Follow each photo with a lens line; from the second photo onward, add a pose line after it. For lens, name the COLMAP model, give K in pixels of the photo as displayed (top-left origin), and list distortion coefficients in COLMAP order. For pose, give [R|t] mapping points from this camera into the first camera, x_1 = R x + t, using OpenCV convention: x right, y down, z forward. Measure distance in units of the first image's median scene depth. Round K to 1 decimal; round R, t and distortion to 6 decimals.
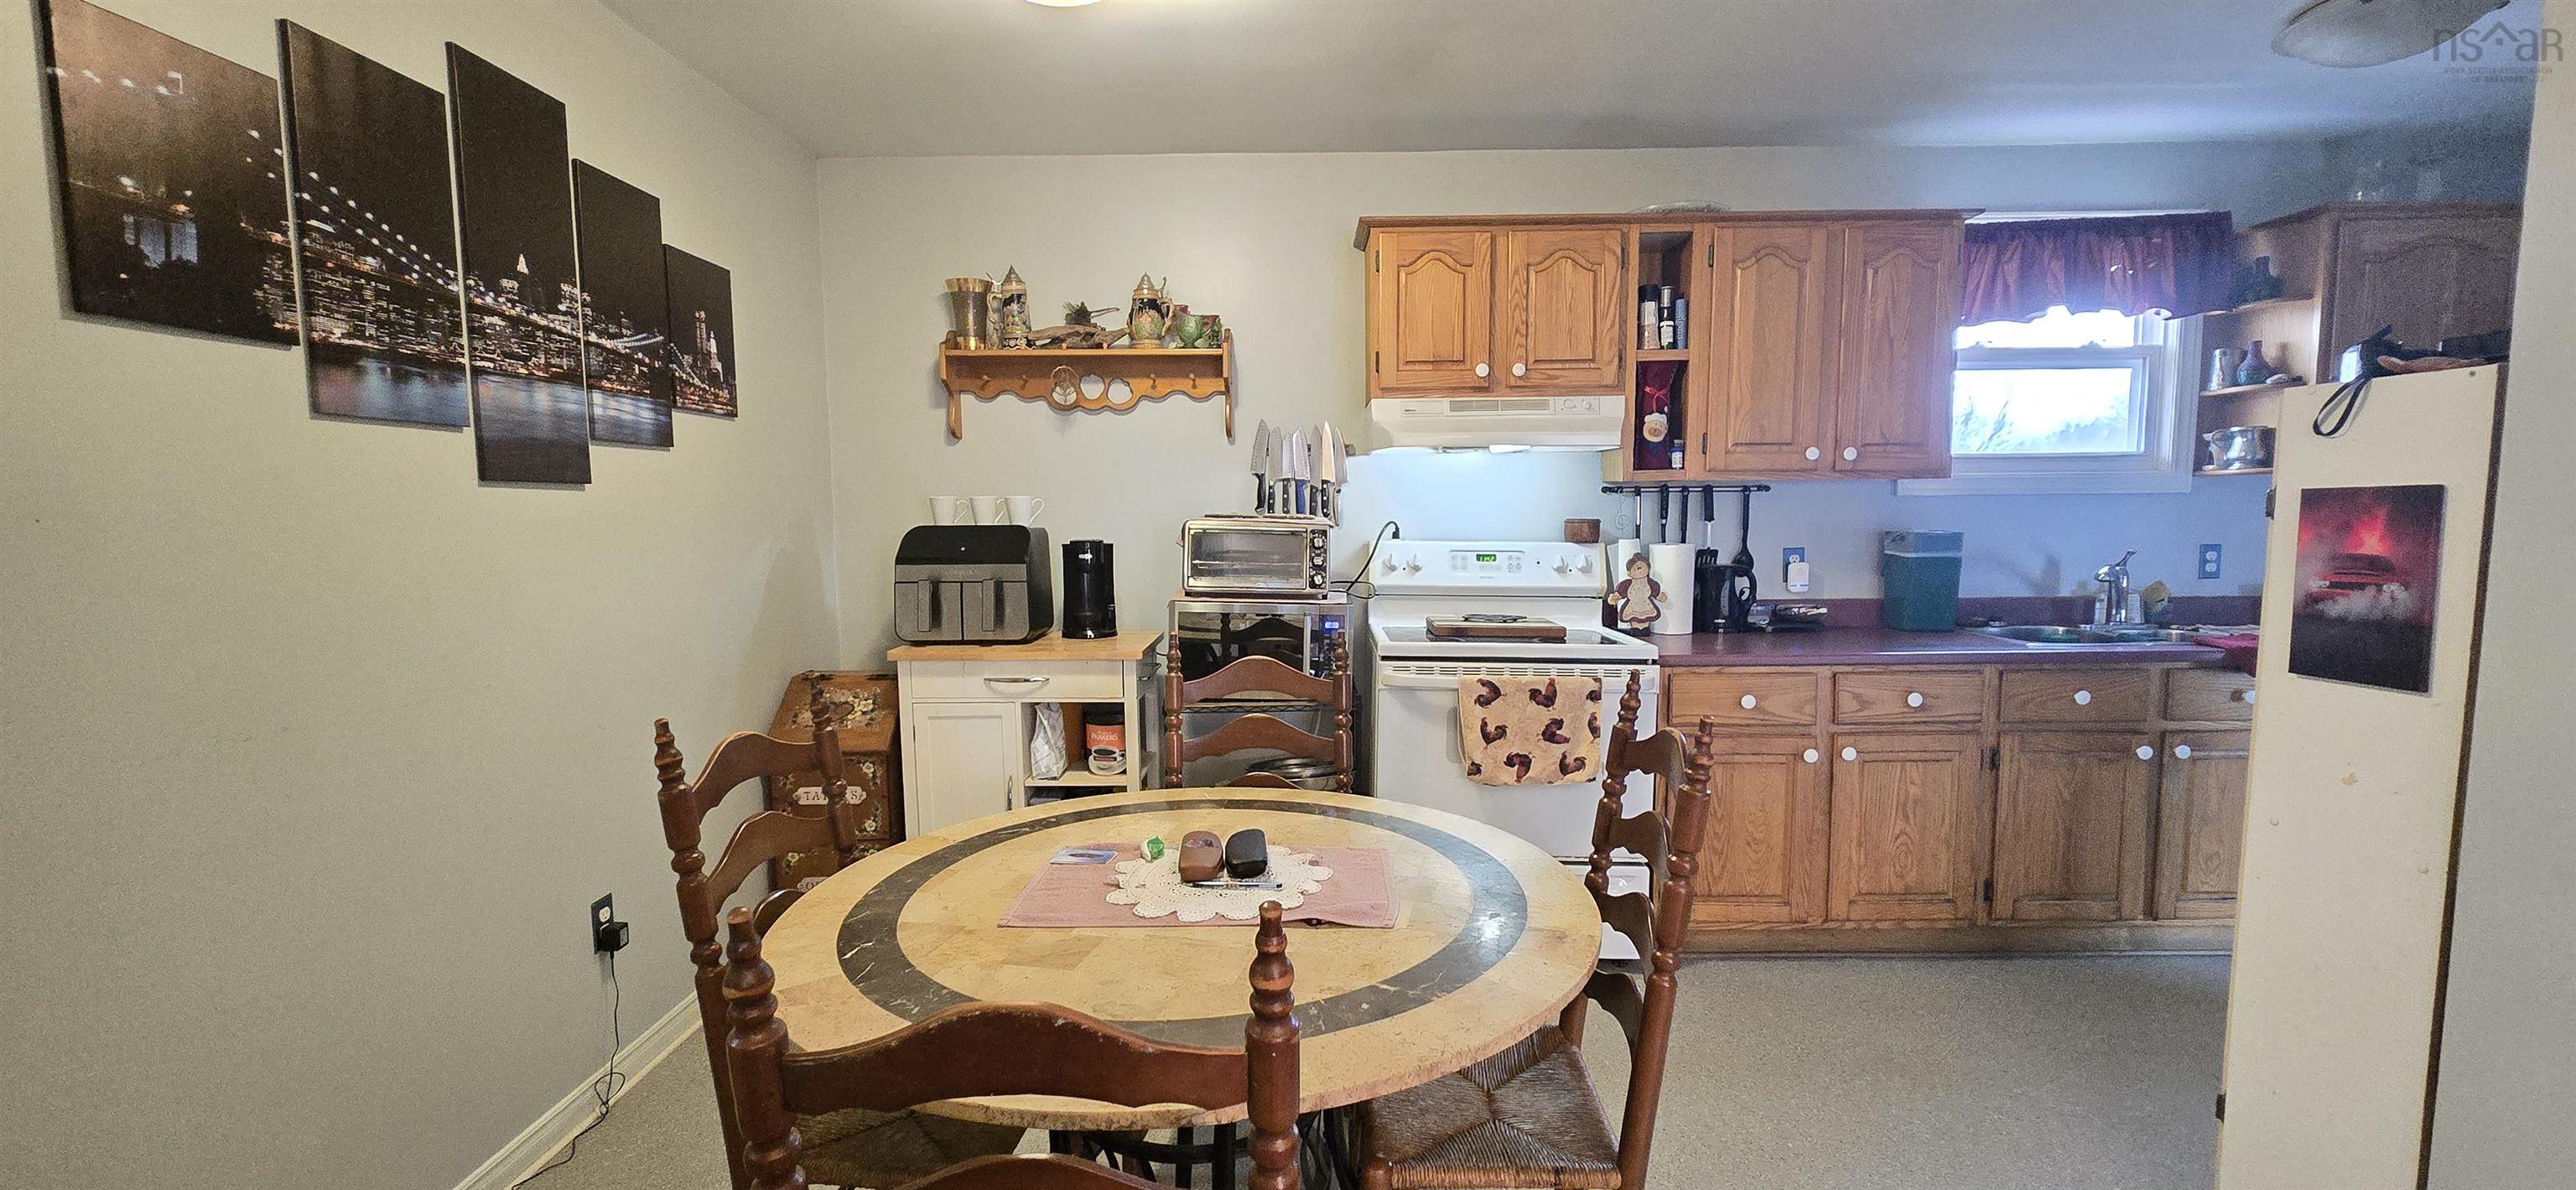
lens RADIAL K [[1062.0, 0, 1291.0], [0, 1062.0, 601.9], [0, 0, 1]] dist [0.000432, 0.000088]
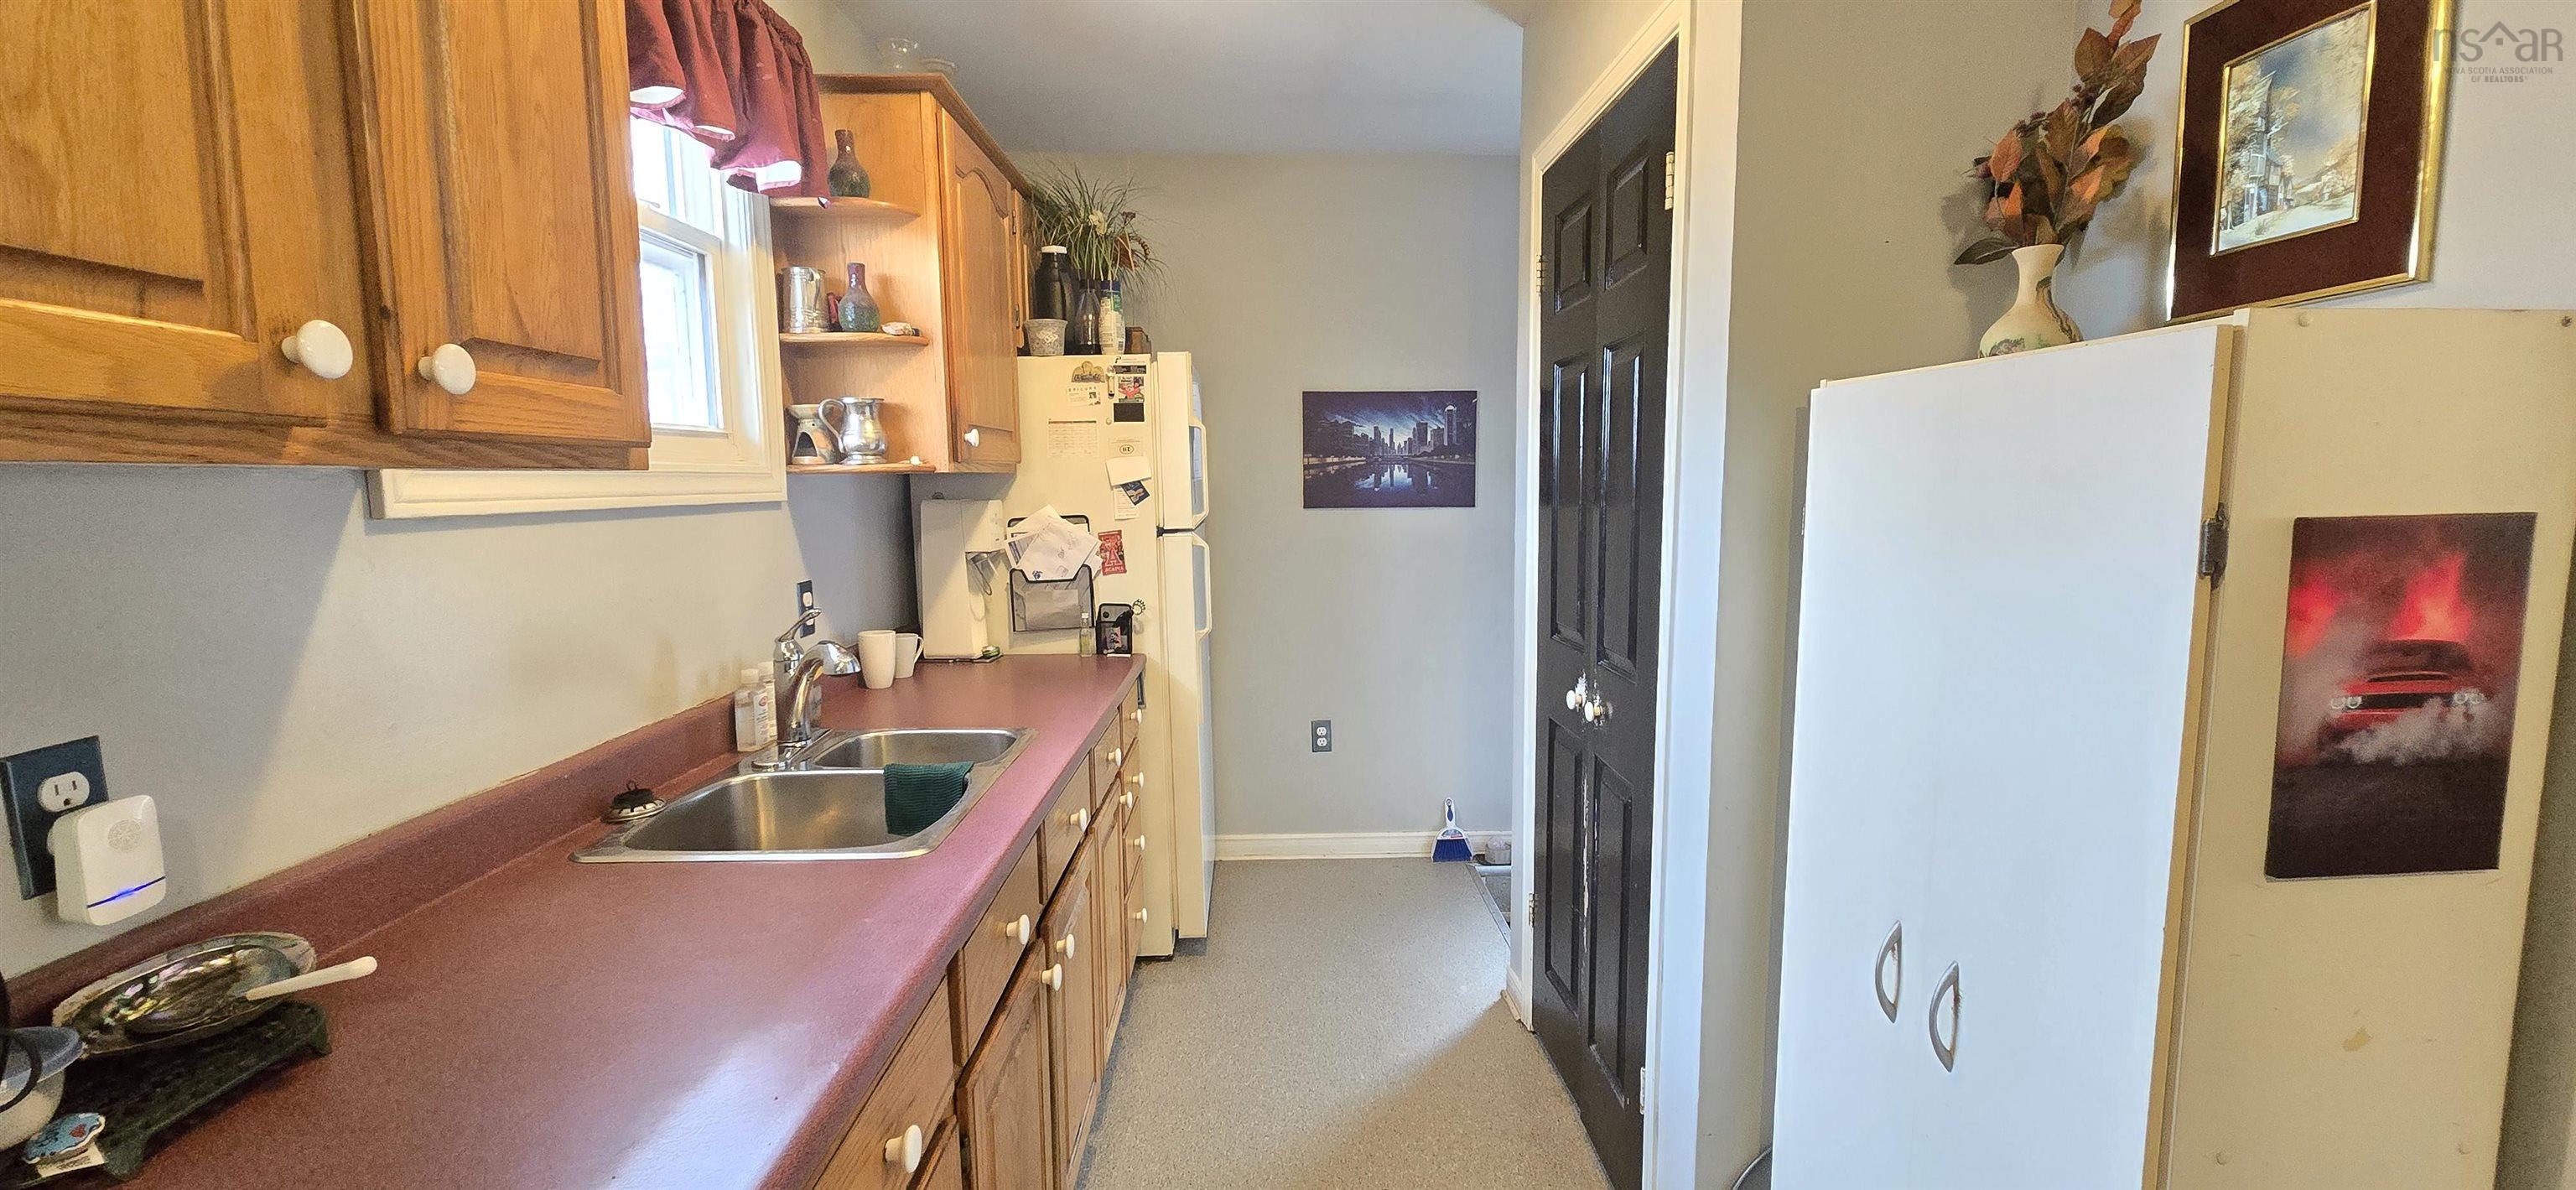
lens RADIAL K [[1062.0, 0, 1291.0], [0, 1062.0, 601.9], [0, 0, 1]] dist [0.000432, 0.000088]
pose [[-0.035693, -0.103485, 0.993990, 0.474279], [0.097762, 0.989492, 0.106527, -0.167896], [-0.994570, 0.100977, -0.025201, 1.498424]]
